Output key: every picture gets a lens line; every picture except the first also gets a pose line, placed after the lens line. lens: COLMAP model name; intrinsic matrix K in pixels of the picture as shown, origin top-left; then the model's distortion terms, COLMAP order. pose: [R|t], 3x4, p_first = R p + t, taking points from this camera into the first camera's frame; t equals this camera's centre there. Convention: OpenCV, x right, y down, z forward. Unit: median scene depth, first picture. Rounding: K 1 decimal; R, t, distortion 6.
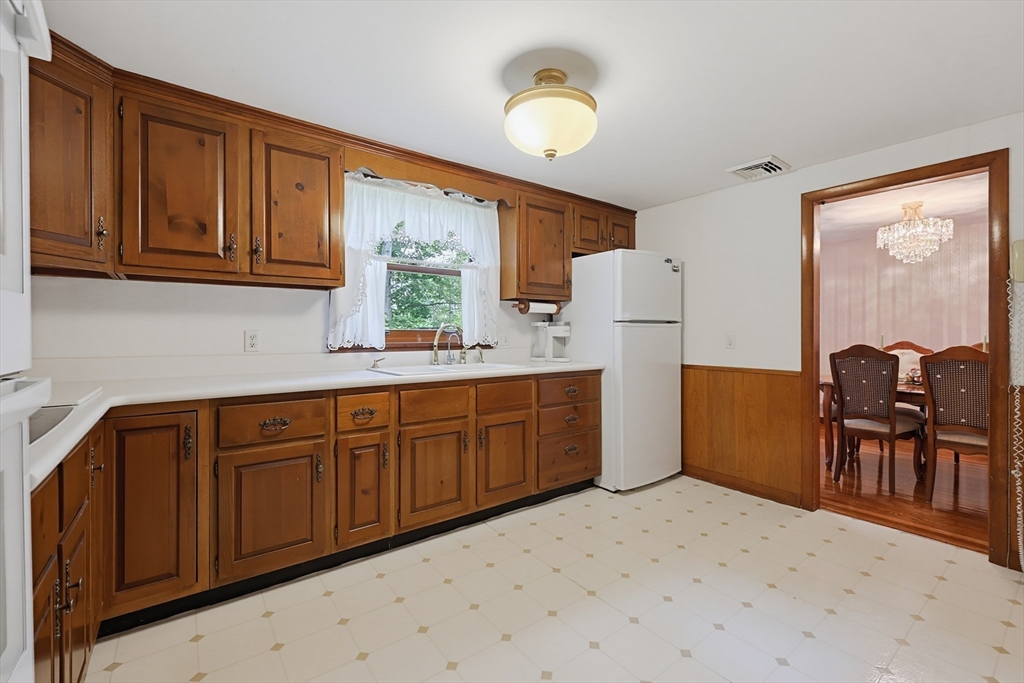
lens RADIAL K [[436.9, 0, 520.8], [0, 436.9, 332.8], [0, 0, 1]] dist [-0.000282, 0.000002]
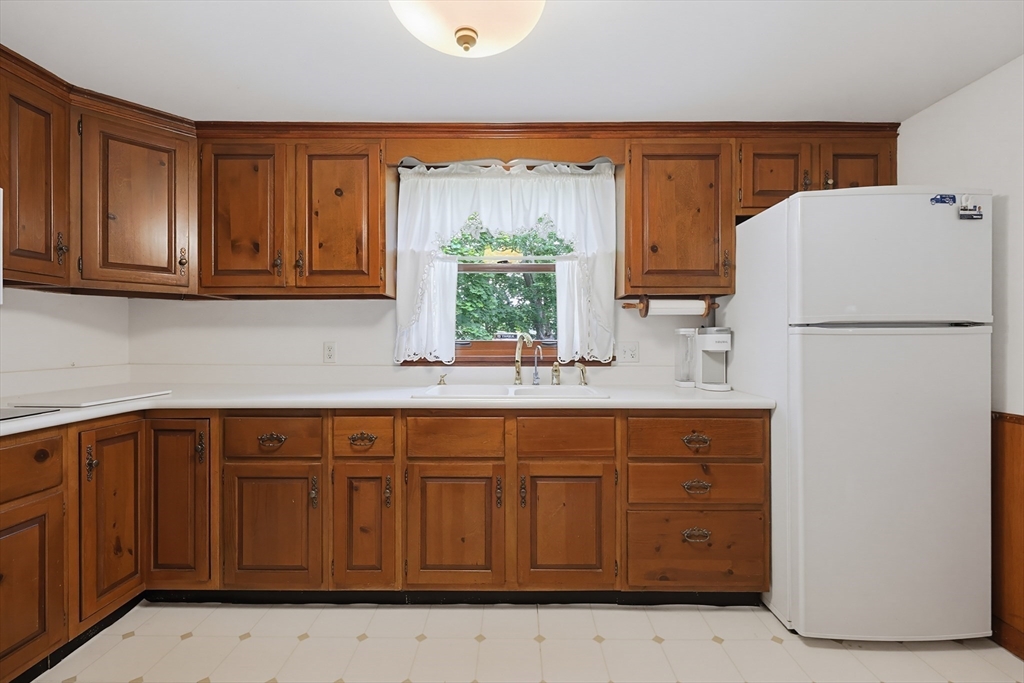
lens RADIAL K [[439.2, 0, 512.0], [0, 439.2, 341.5], [0, 0, 1]] dist [-0.000947, 0.000302]
pose [[0.790287, 0.001547, -0.612735, 0.316706], [-0.000294, 0.999998, 0.002146, -0.007925], [0.612737, -0.001516, 0.790285, 0.388591]]
